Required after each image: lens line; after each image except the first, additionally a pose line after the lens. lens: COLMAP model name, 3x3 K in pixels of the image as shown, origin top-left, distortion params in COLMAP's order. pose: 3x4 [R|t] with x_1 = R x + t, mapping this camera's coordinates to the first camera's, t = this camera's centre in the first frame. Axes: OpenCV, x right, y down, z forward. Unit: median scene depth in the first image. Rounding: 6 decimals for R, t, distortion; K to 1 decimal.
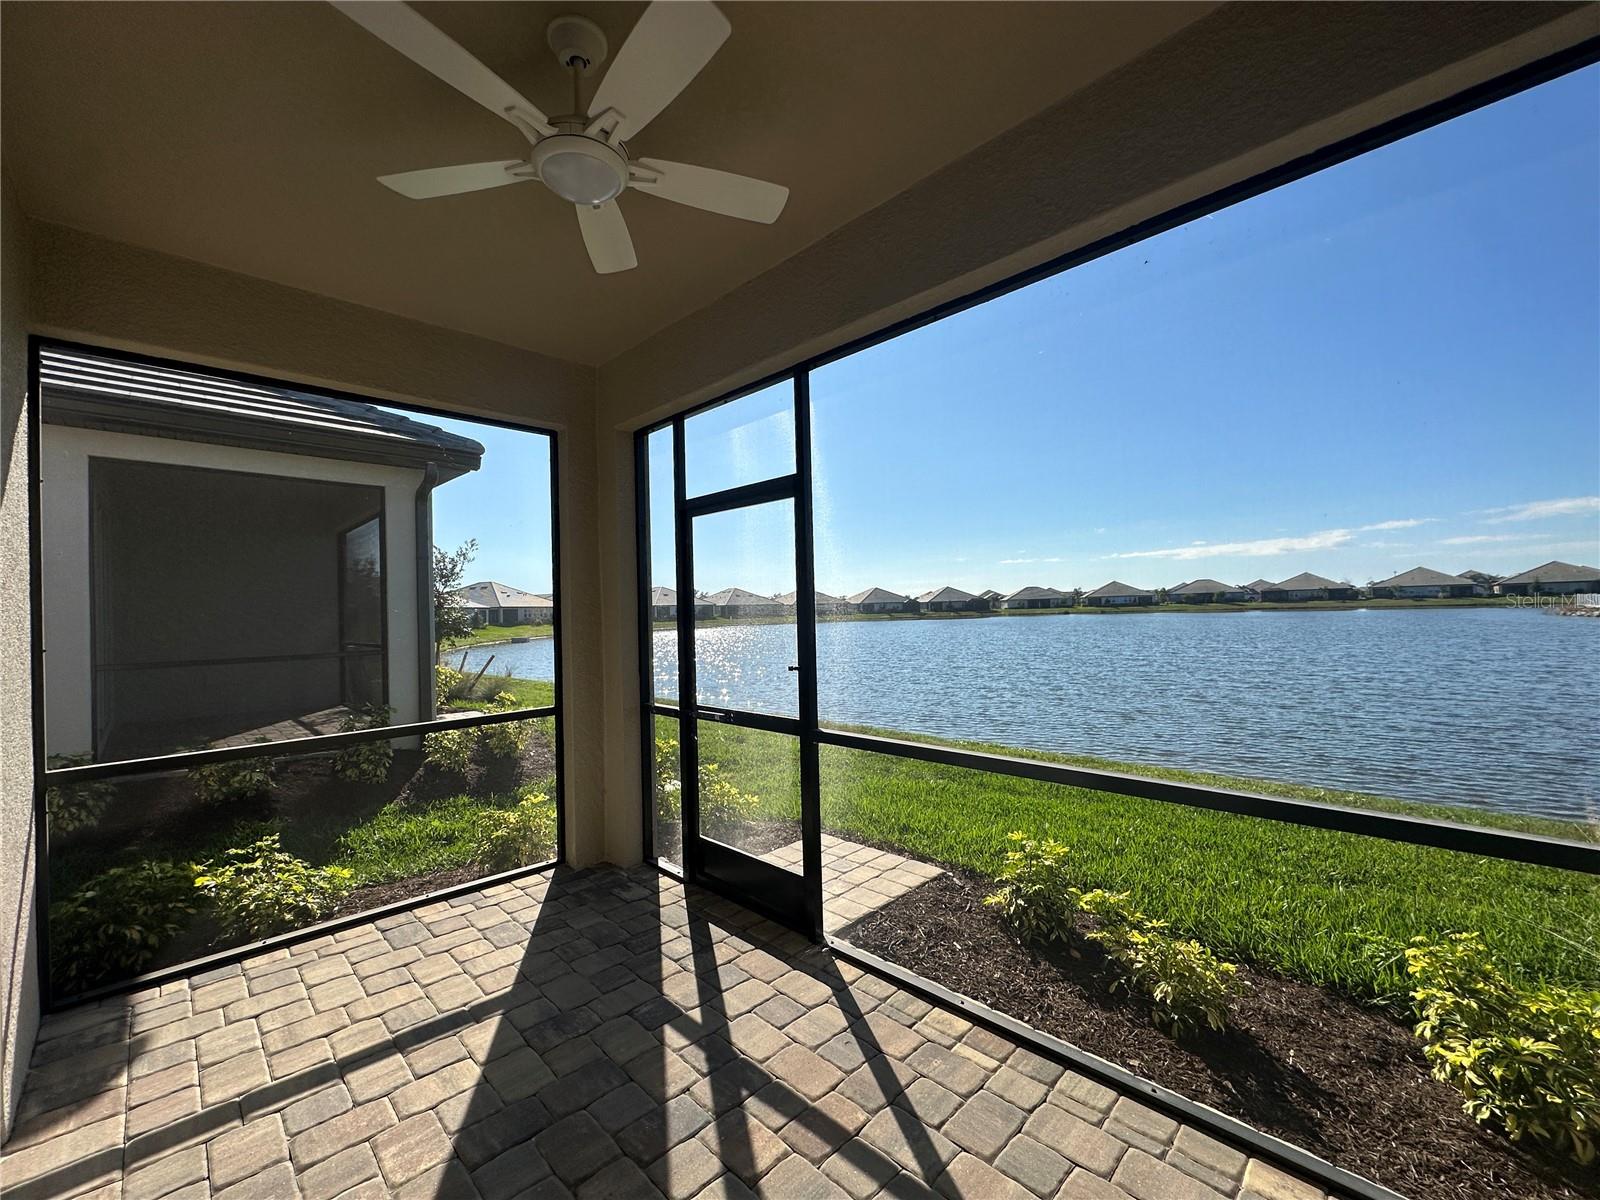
lens RADIAL K [[640.6, 0, 805.5], [0, 640.6, 598.5], [0, 0, 1]] dist [-0.005121, 0.001071]
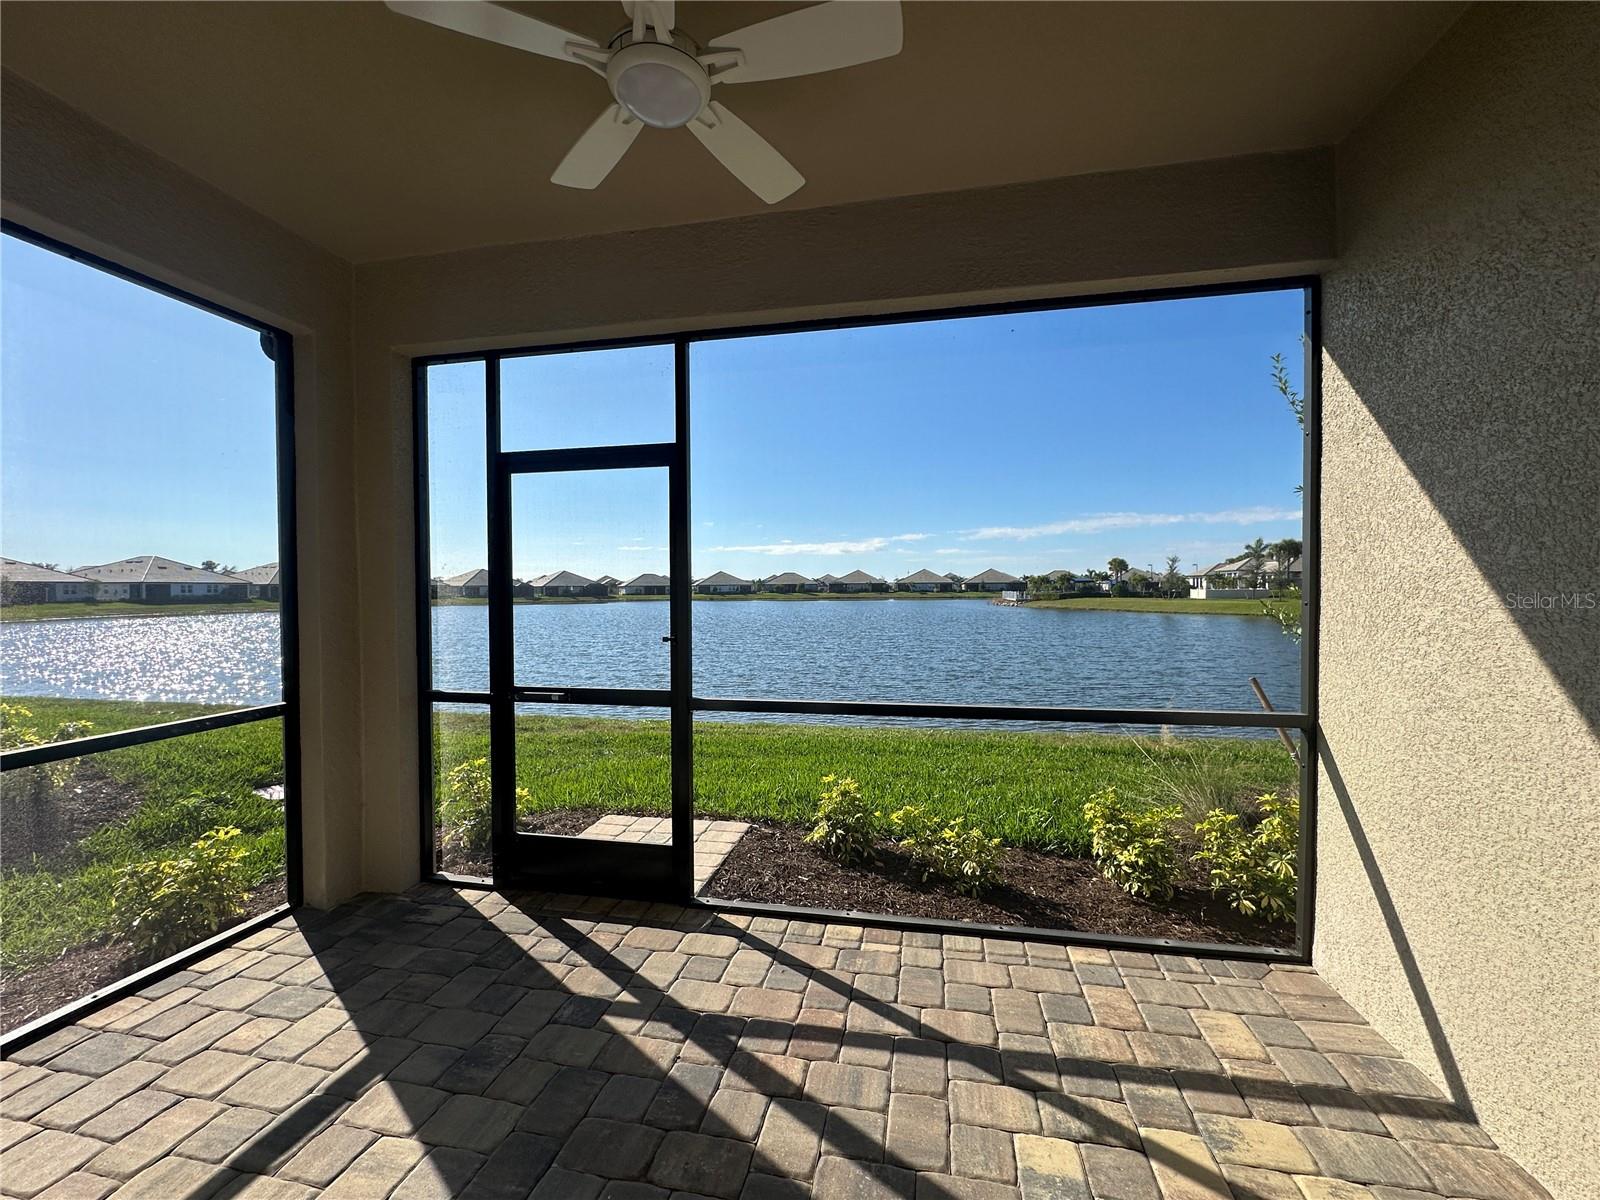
lens RADIAL K [[640.6, 0, 798.5], [0, 640.6, 599.9], [0, 0, 1]] dist [-0.005121, 0.001071]
pose [[0.835394, 0.011673, 0.549528, -0.405813], [-0.024621, 0.999566, 0.016197, 0.026959], [-0.549100, -0.027061, 0.835319, 0.061769]]
